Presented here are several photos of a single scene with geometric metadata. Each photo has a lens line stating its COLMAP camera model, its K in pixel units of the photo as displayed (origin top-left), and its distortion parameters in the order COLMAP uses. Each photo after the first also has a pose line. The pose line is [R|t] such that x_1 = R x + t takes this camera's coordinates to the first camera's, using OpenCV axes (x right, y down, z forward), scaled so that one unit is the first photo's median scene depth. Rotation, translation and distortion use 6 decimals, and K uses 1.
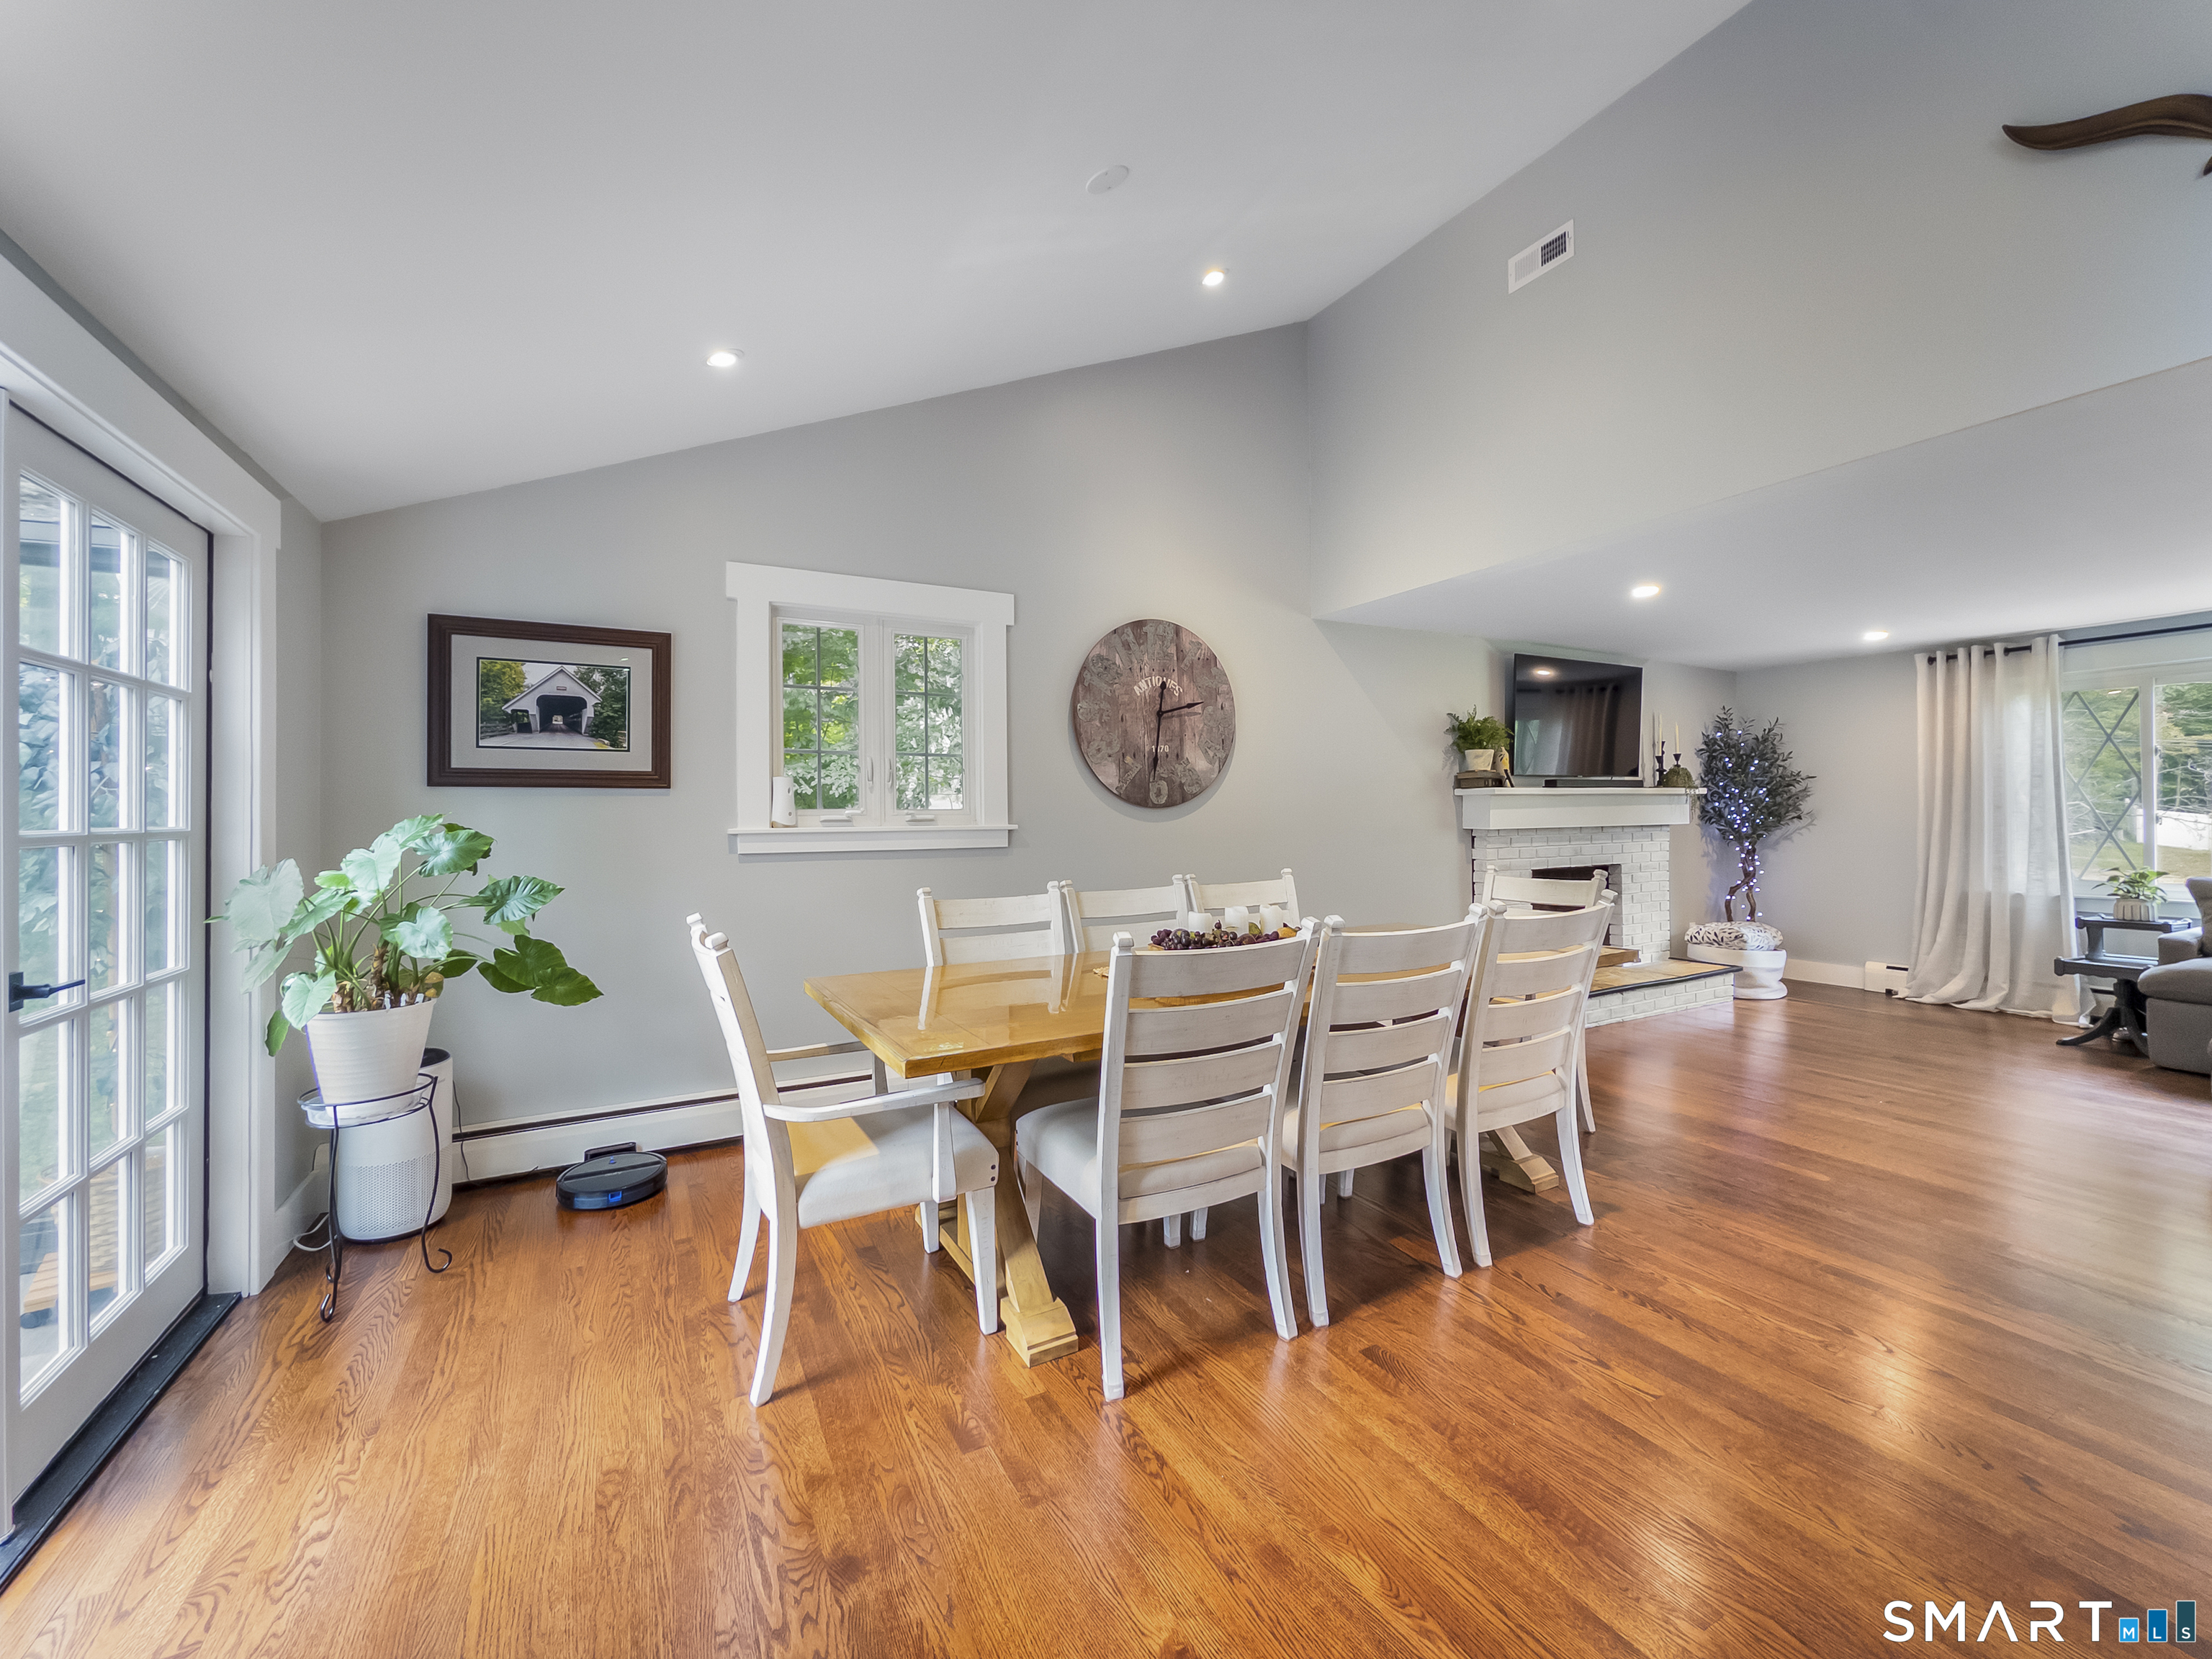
lens RADIAL K [[895.4, 0, 1115.6], [0, 895.4, 805.0], [0, 0, 1]] dist [-0.002397, -0.000240]
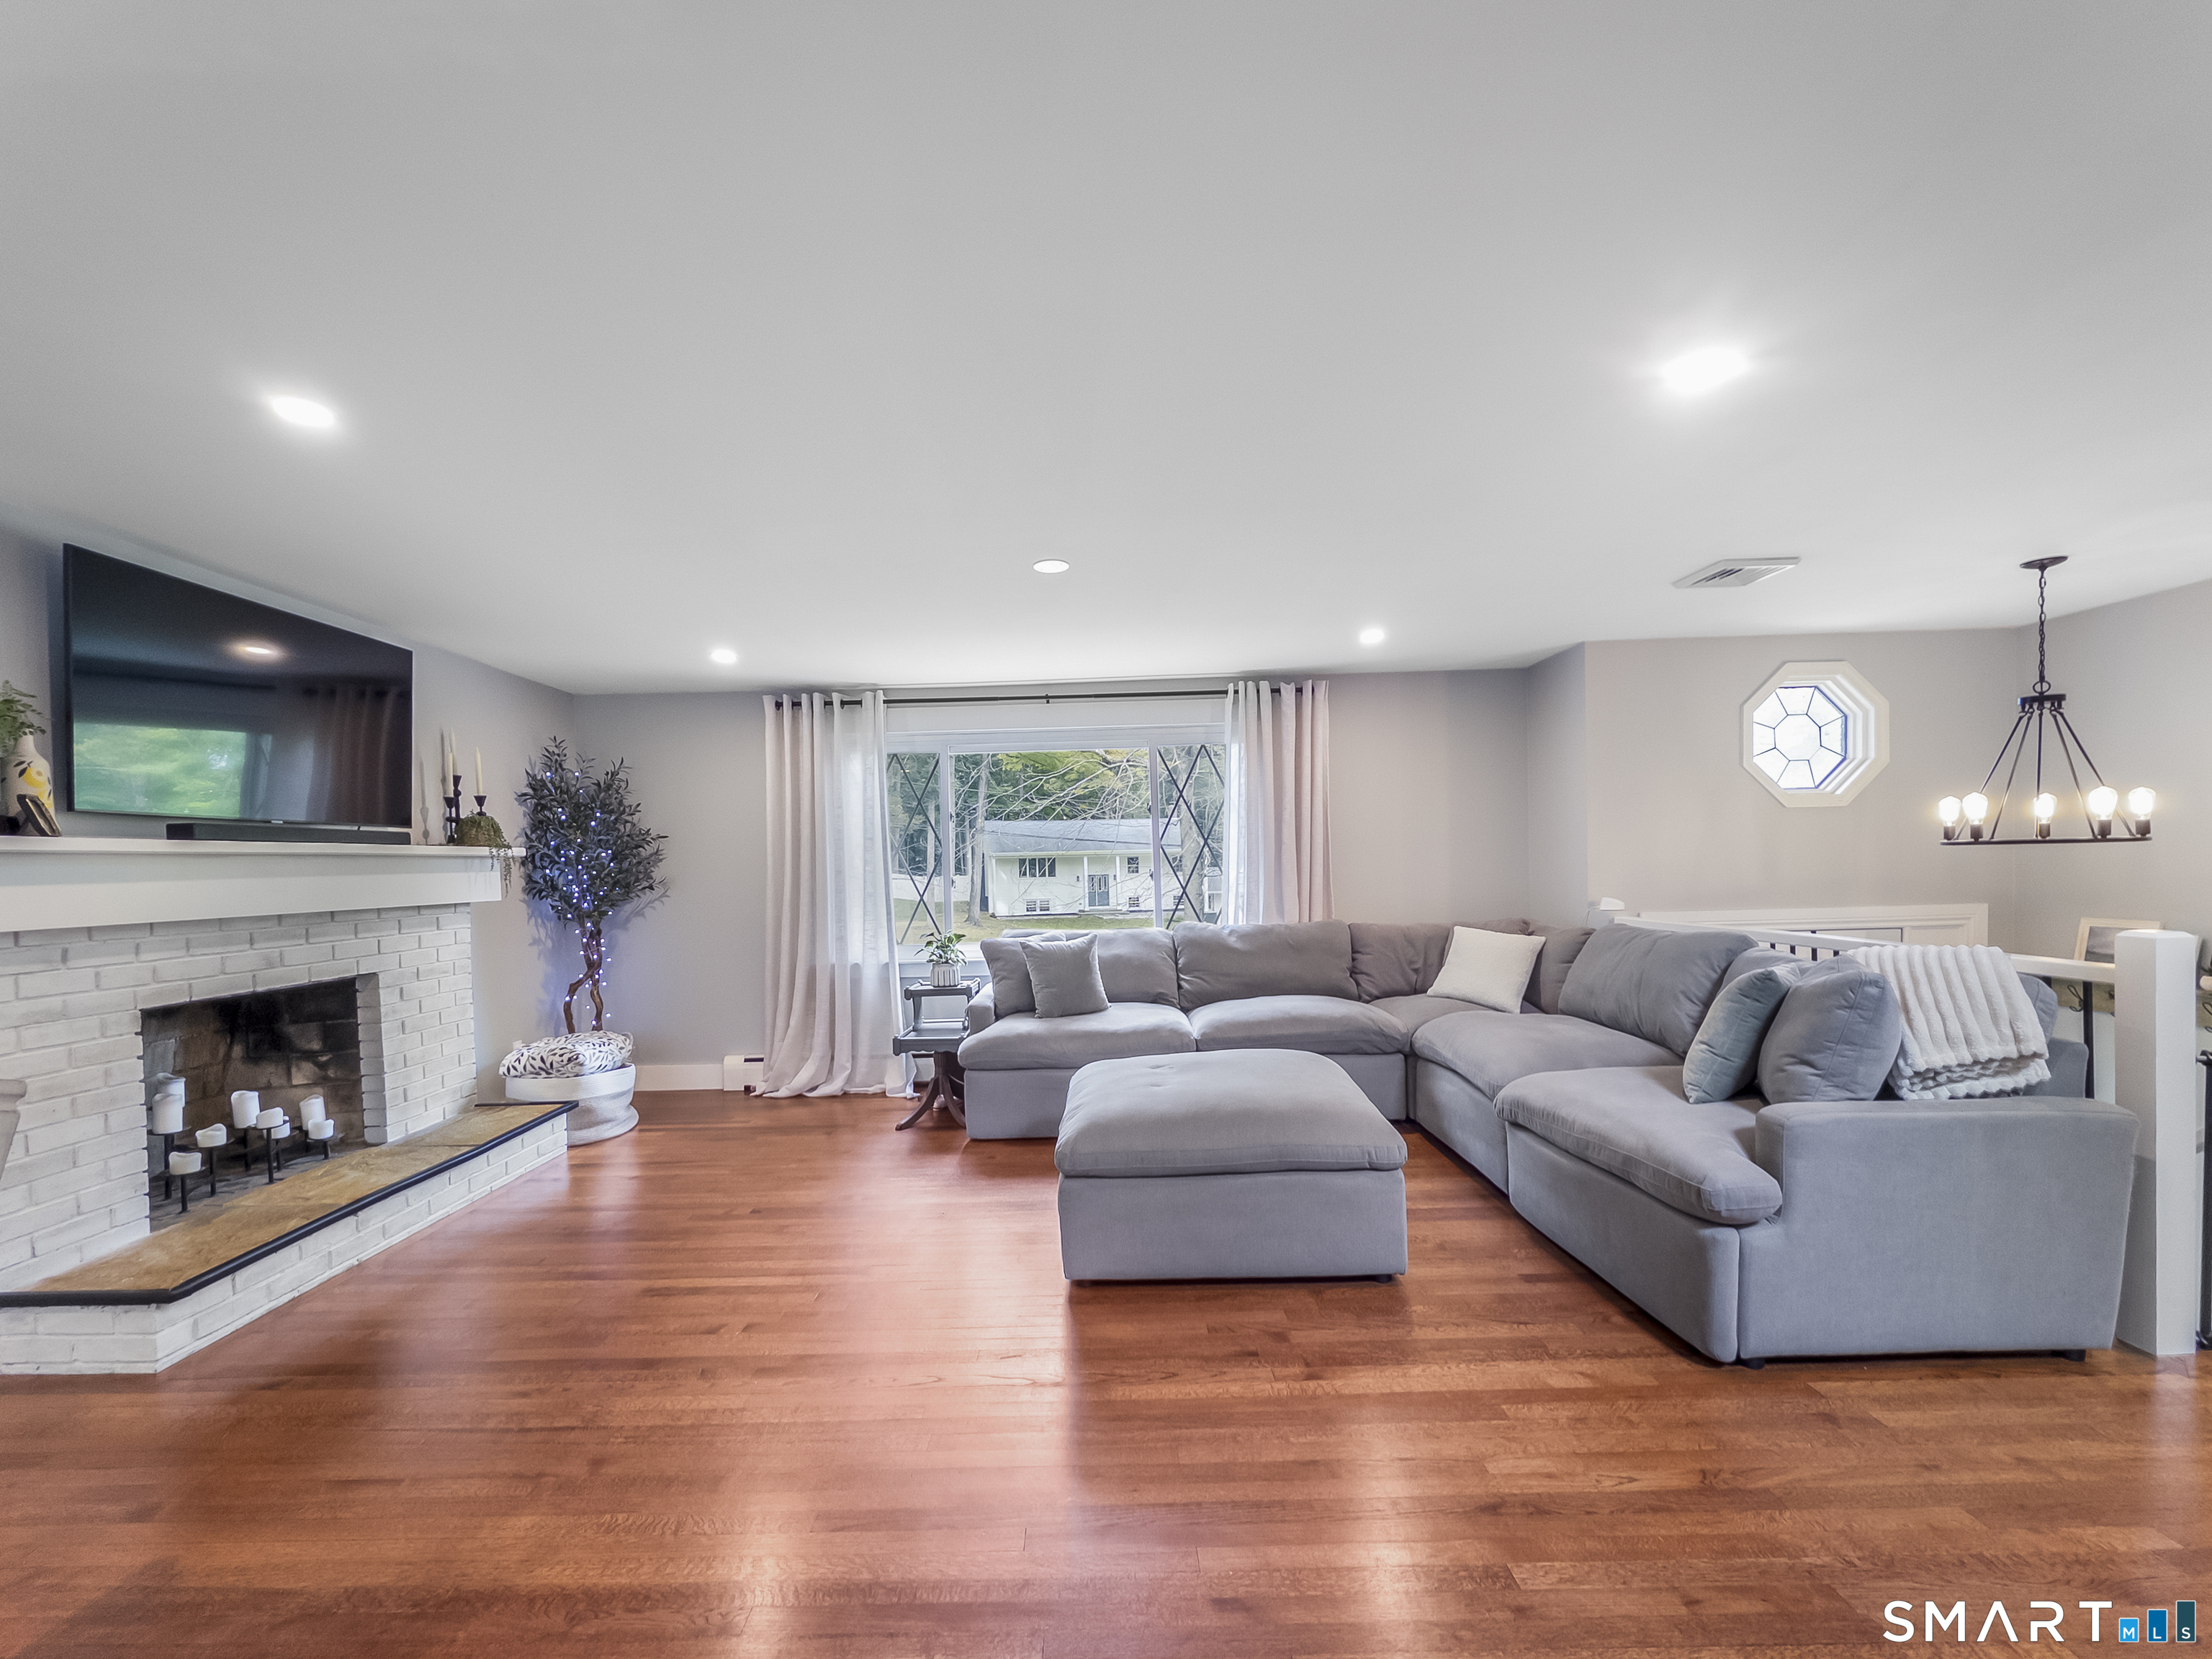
lens RADIAL K [[909.7, 0, 1091.3], [0, 909.7, 898.5], [0, 0, 1]] dist [-0.000223, -0.000008]
pose [[0.476170, -0.033069, 0.878731, 0.359189], [0.008485, 0.999419, 0.033013, 0.000530], [-0.879312, -0.008263, 0.476174, 0.405659]]
